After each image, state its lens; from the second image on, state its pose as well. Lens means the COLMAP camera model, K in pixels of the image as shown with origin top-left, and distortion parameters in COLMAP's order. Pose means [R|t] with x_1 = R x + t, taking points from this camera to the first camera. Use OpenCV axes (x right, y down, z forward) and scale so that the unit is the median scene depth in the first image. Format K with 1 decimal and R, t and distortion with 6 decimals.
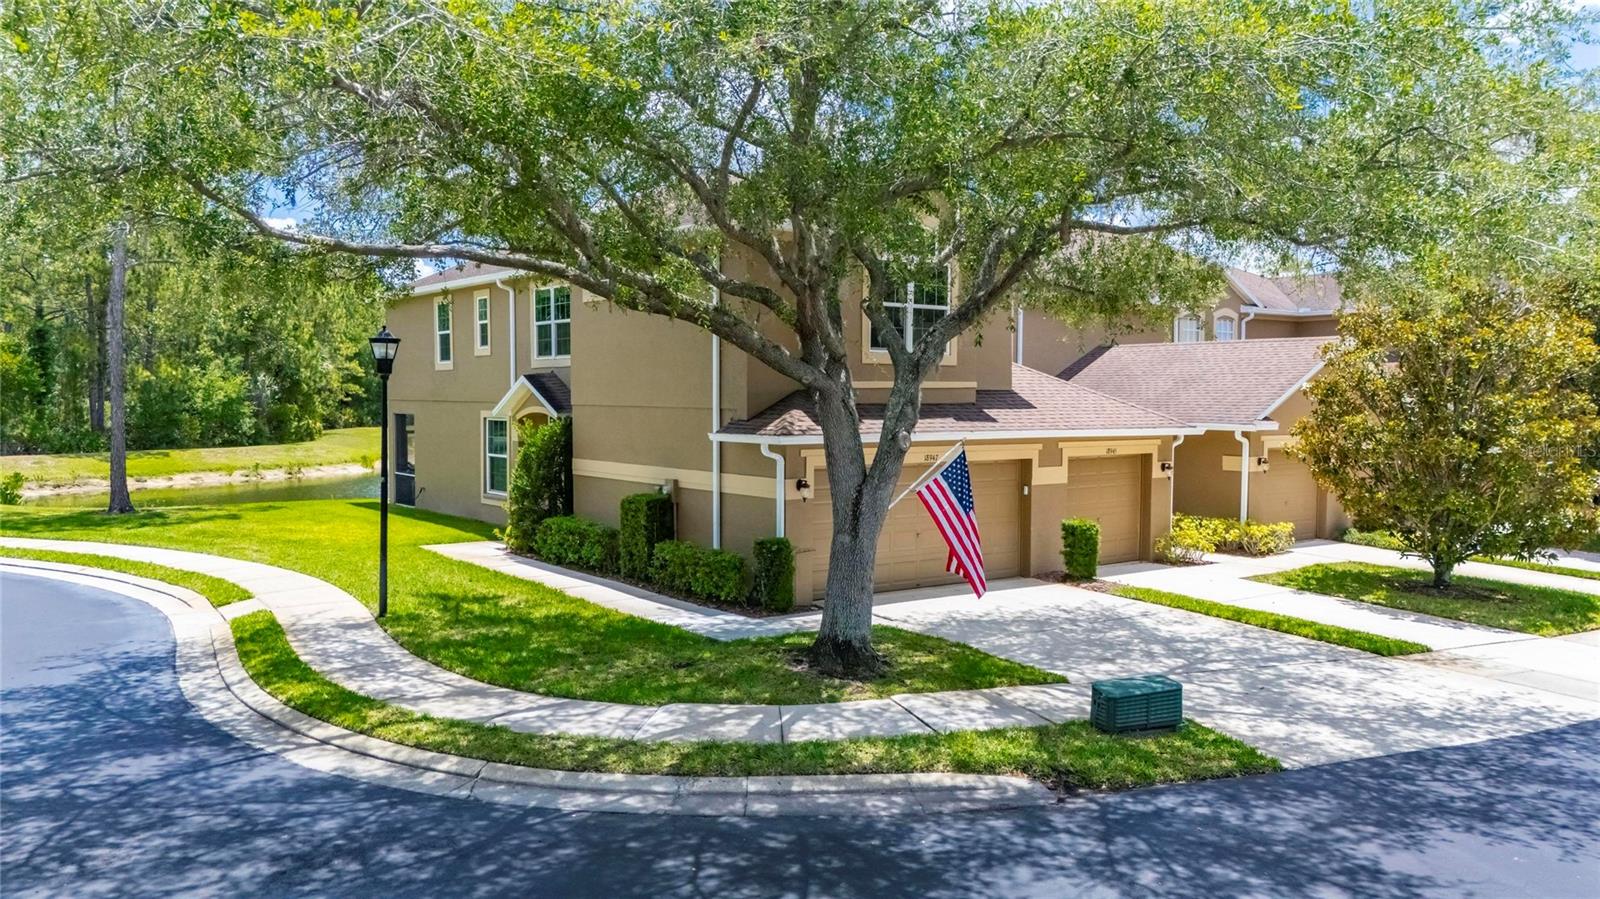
lens RADIAL K [[1186.1, 0, 798.9], [0, 1186.1, 449.3], [0, 0, 1]] dist [0.032140, -0.013693]
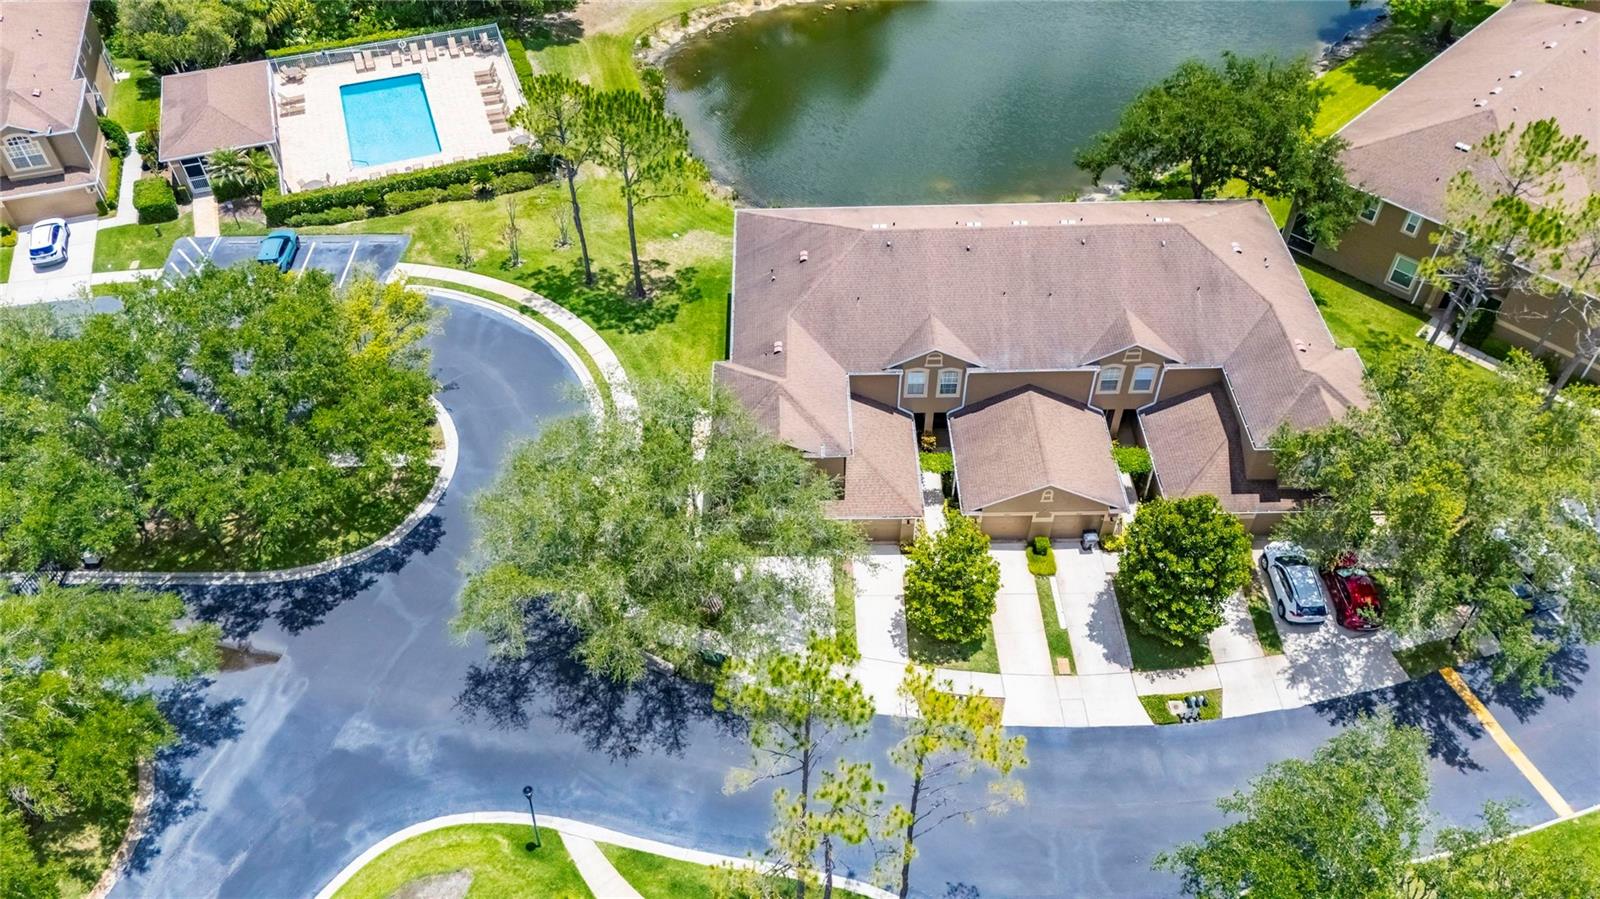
lens RADIAL K [[1186.1, 0, 791.4], [0, 1186.1, 452.9], [0, 0, 1]] dist [0.032140, -0.013693]
pose [[0.807913, 0.419763, -0.413613, 2.119922], [-0.022737, 0.723551, 0.689896, -3.558077], [0.588863, -0.547971, 0.594111, -1.099515]]
